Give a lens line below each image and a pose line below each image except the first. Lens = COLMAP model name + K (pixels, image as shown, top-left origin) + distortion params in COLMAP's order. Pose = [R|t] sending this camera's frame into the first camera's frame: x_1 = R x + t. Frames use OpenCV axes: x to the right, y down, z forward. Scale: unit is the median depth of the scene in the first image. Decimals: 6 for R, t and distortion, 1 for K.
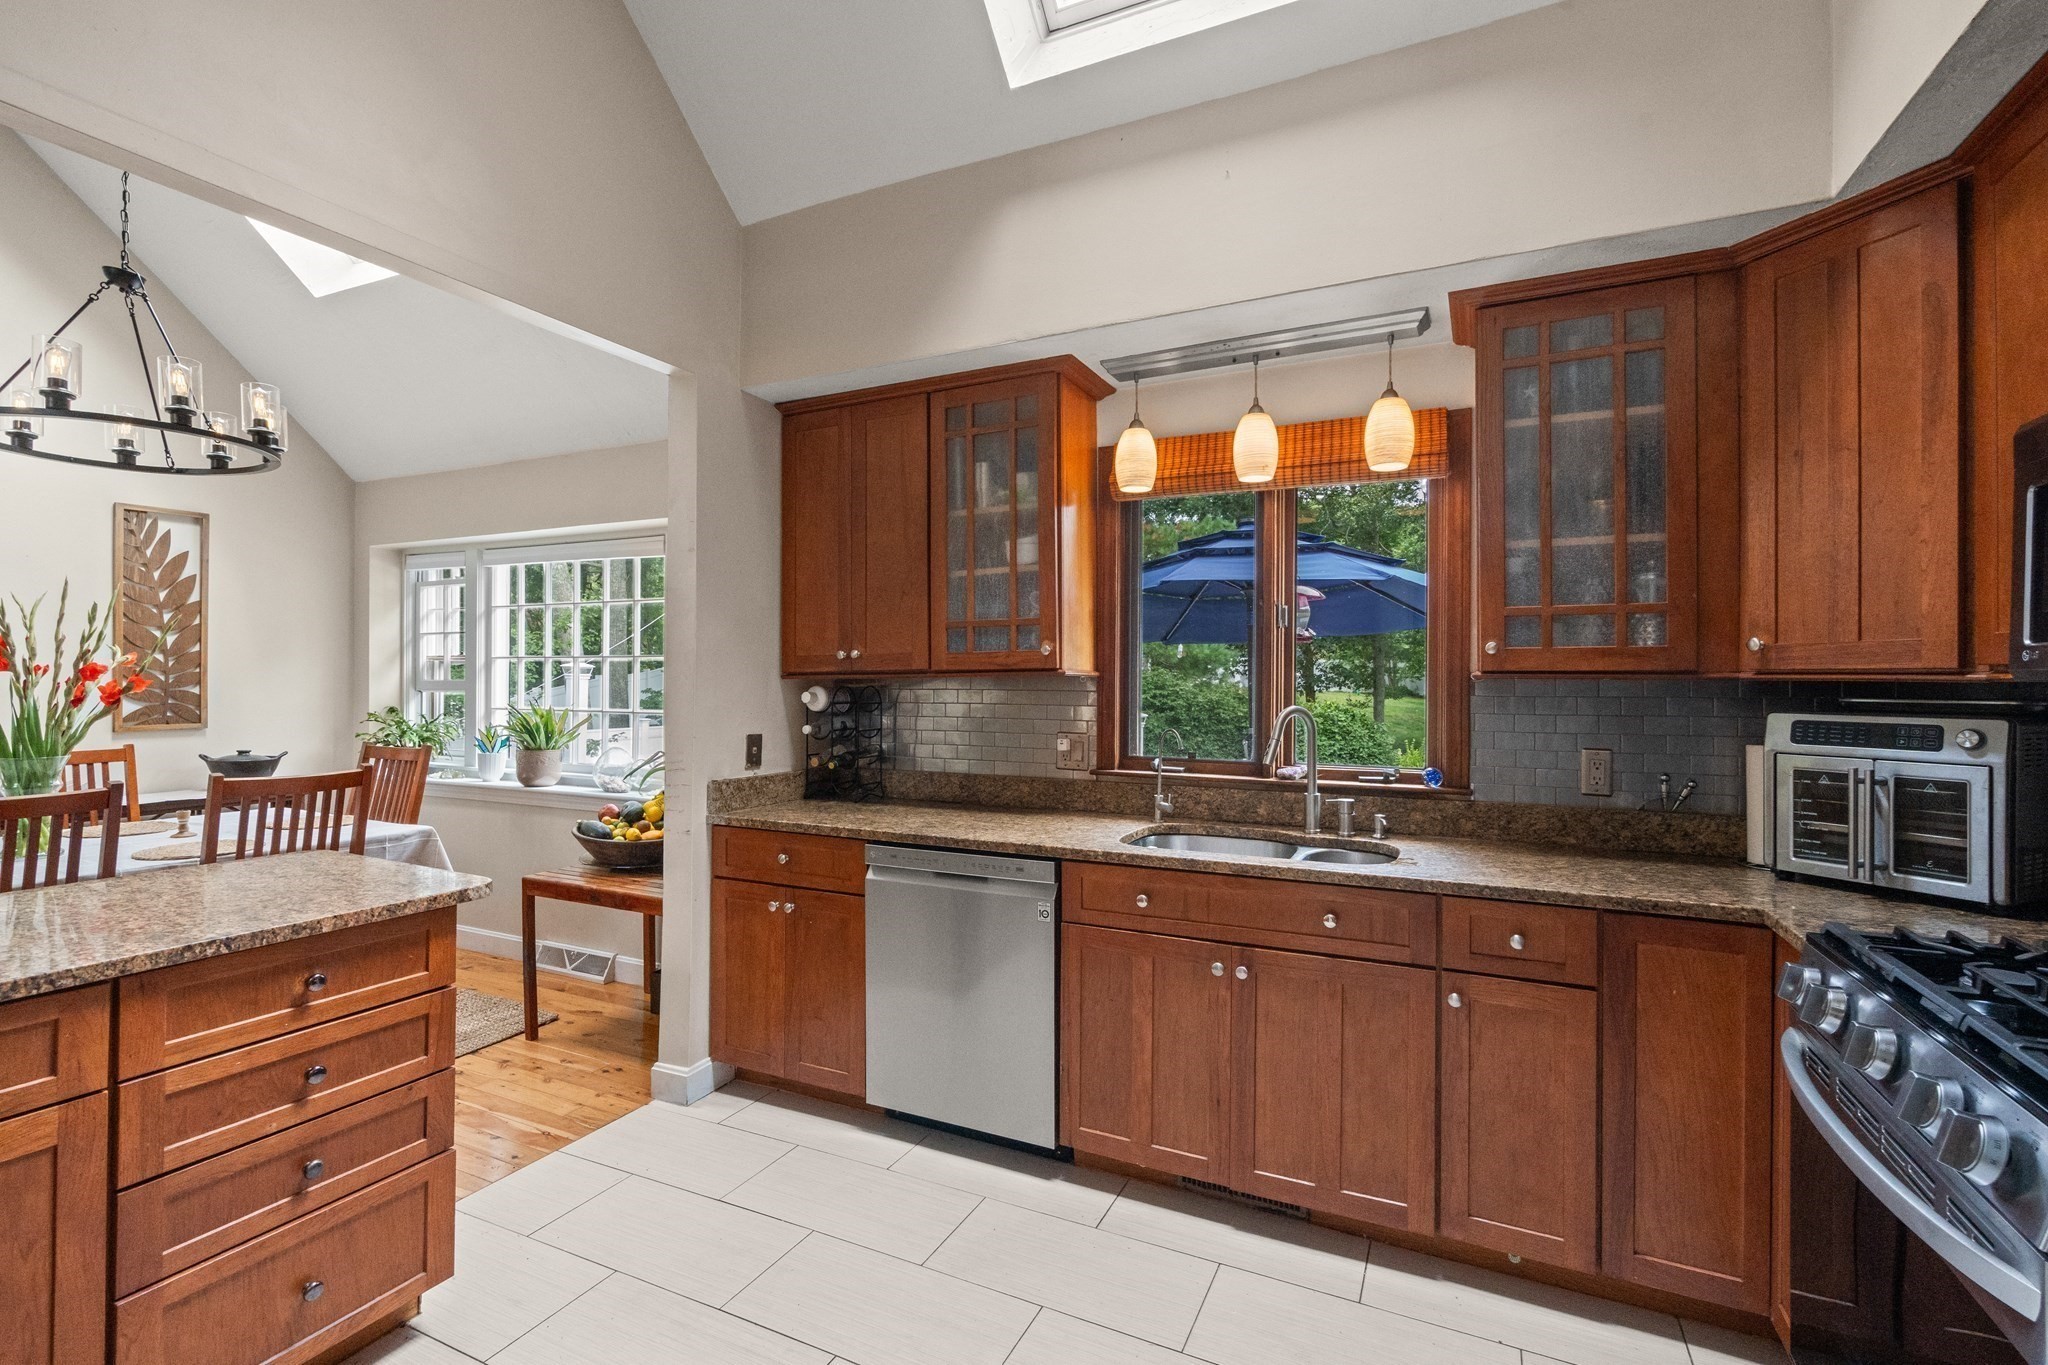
lens RADIAL K [[938.0, 0, 1015.8], [0, 938.0, 675.0], [0, 0, 1]] dist [-0.004549, 0.001858]
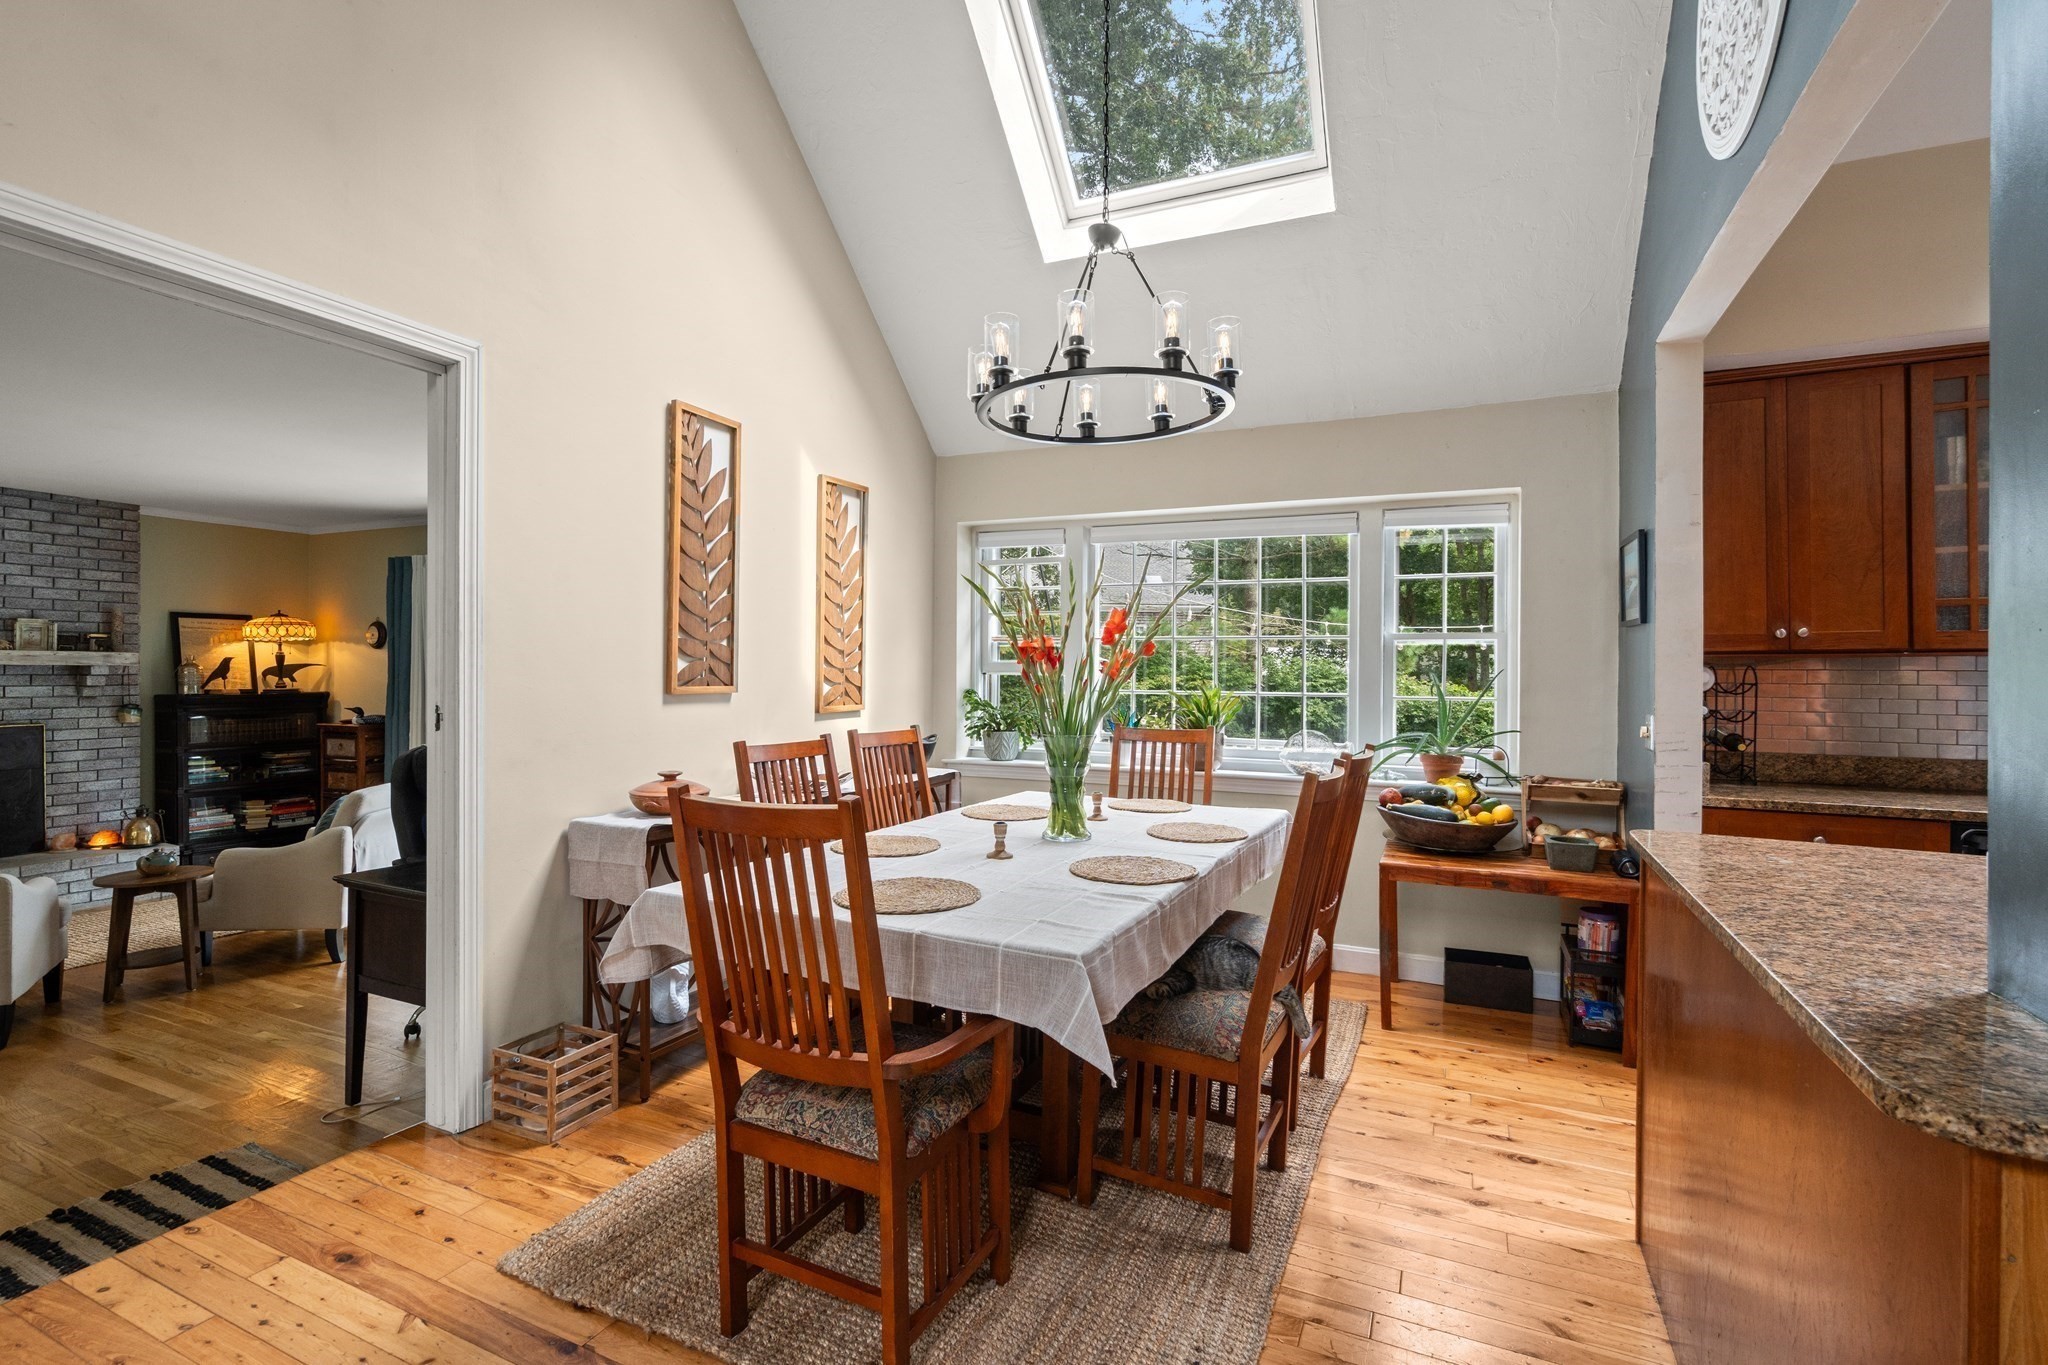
lens RADIAL K [[938.0, 0, 1013.4], [0, 938.0, 676.9], [0, 0, 1]] dist [-0.004549, 0.001858]
pose [[0.999778, 0.003696, 0.020729, -1.046126], [-0.003905, 0.999942, 0.010060, 0.017705], [-0.020691, -0.010138, 0.999735, 0.046781]]
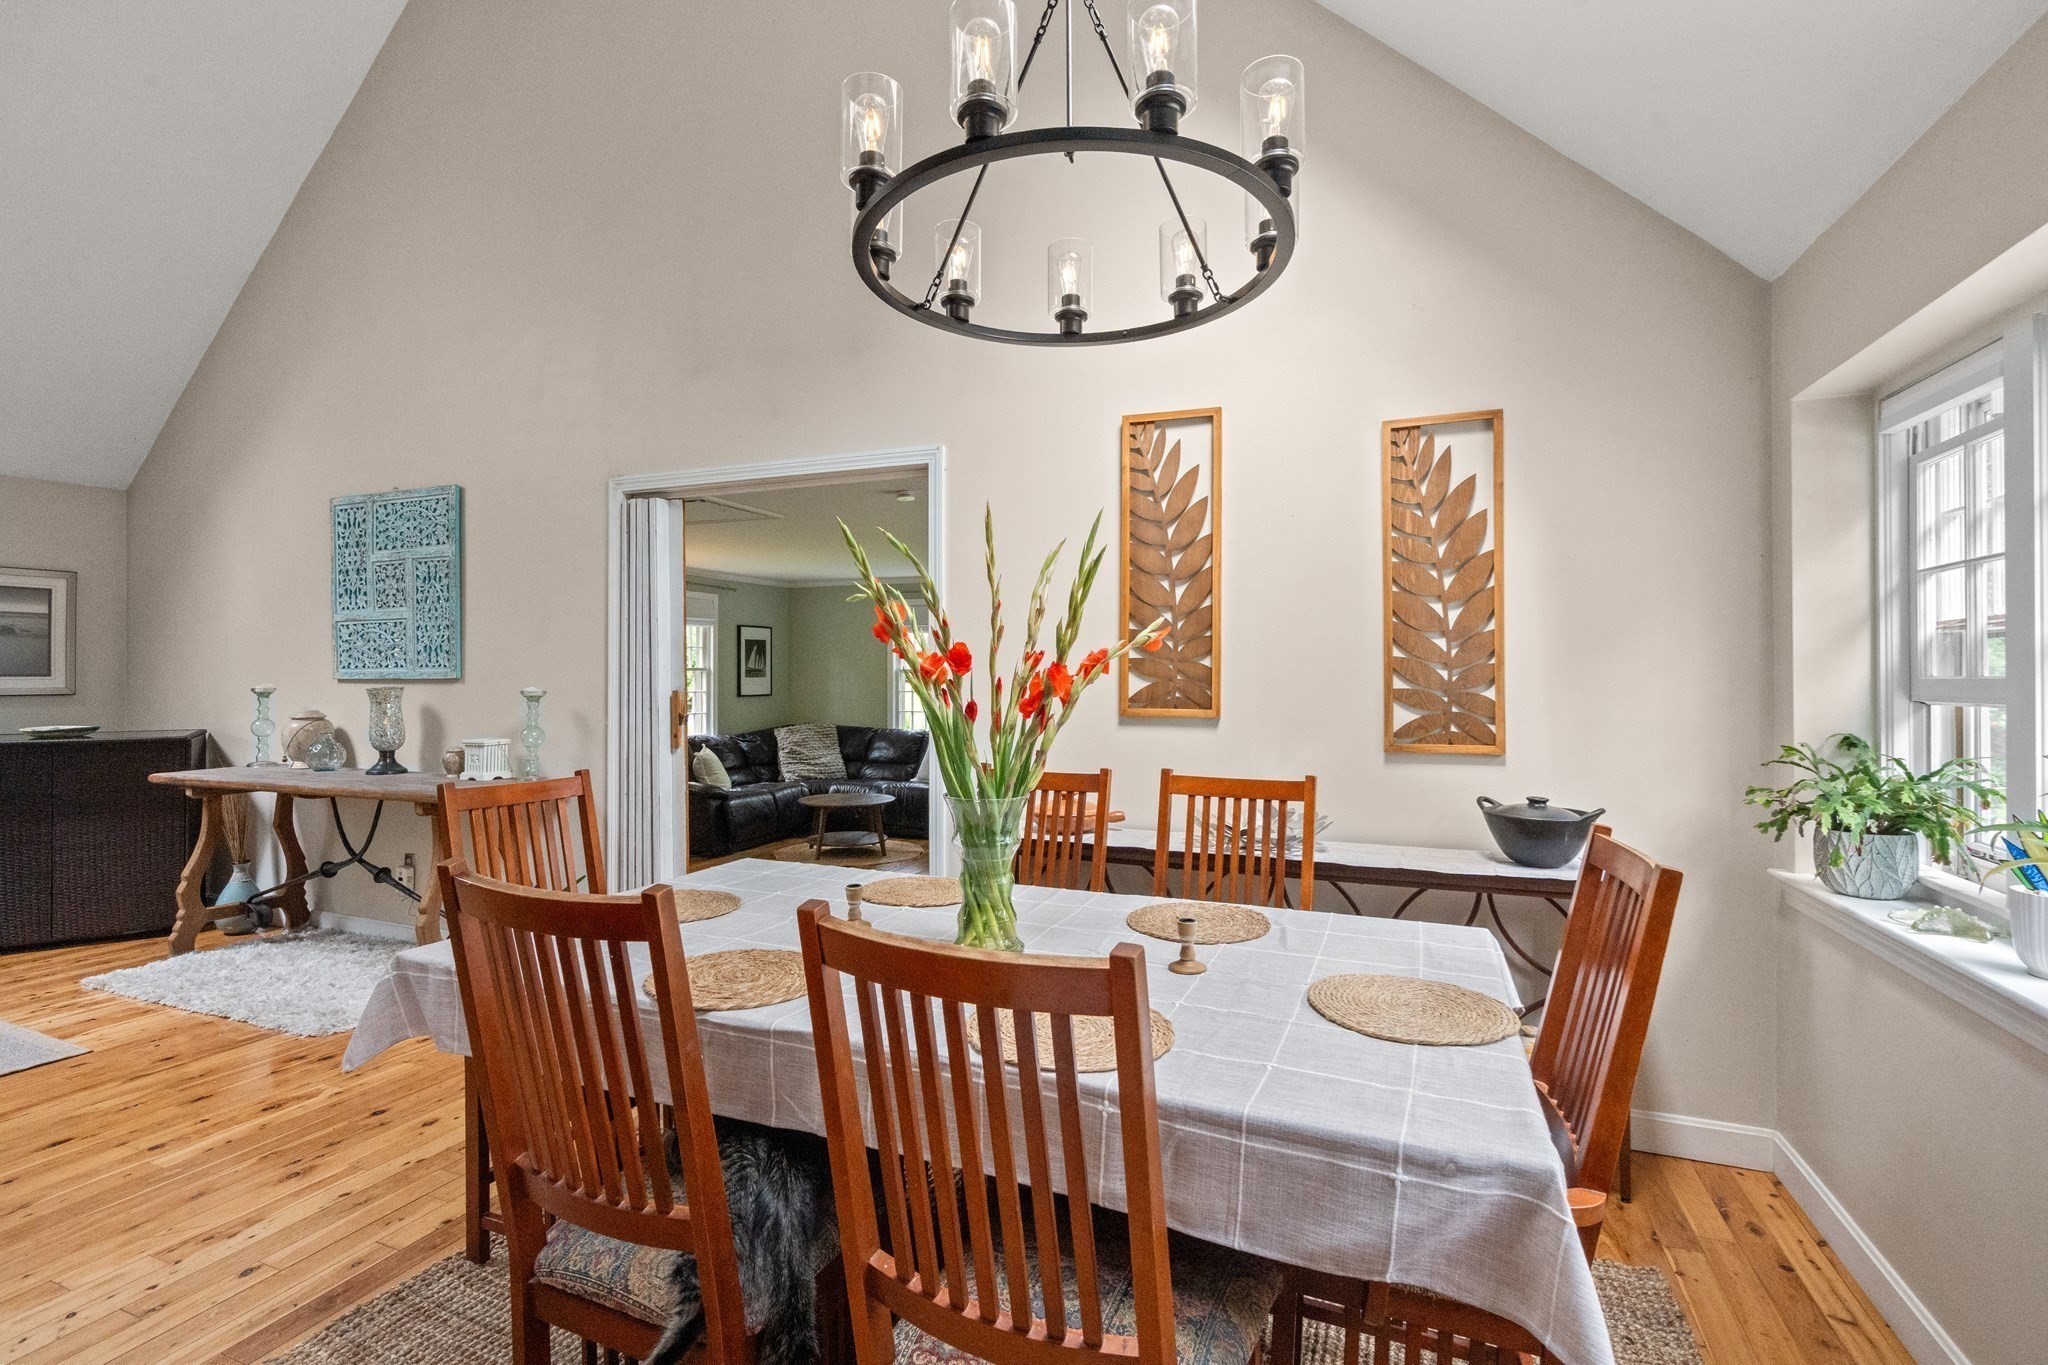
lens RADIAL K [[938.0, 0, 1019.5], [0, 938.0, 684.1], [0, 0, 1]] dist [-0.004549, 0.001858]
pose [[0.072871, 0.004286, -0.997332, -0.381963], [0.003352, 0.999984, 0.004542, 0.008389], [0.997336, -0.003674, 0.072856, 0.907152]]
